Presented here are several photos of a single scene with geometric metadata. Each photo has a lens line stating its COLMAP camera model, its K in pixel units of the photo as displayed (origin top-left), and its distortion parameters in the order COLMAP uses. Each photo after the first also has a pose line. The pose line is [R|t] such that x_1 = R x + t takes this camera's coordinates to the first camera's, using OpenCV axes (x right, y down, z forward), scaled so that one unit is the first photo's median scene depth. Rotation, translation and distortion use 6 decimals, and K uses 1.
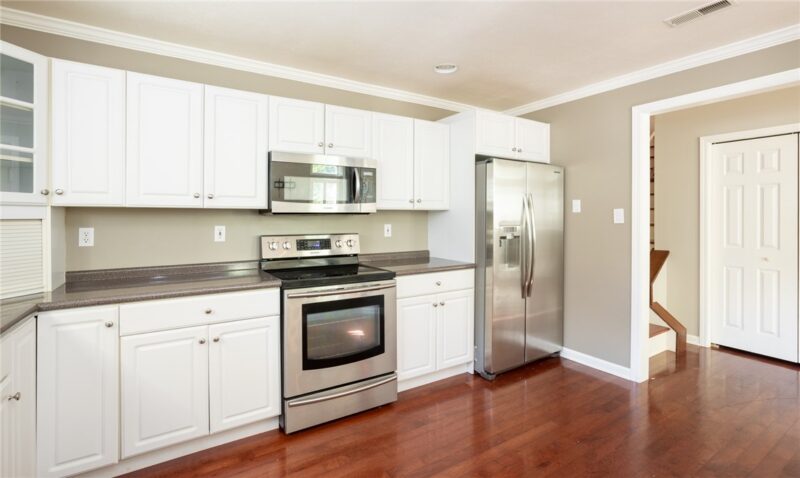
lens RADIAL K [[389.7, 0, 417.8], [0, 389.7, 212.0], [0, 0, 1]] dist [-0.000442, 0.000617]
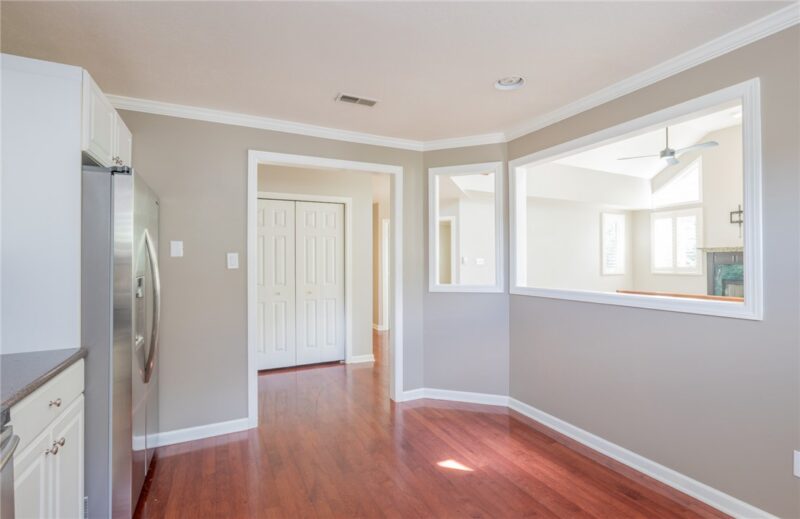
lens RADIAL K [[373.7, 0, 395.5], [0, 373.7, 255.9], [0, 0, 1]] dist [0.000663, -0.000013]
pose [[0.146584, 0.008379, 0.989163, -0.315302], [-0.004043, 0.999961, -0.007871, 0.003861], [-0.989190, -0.002846, 0.146612, 0.480418]]
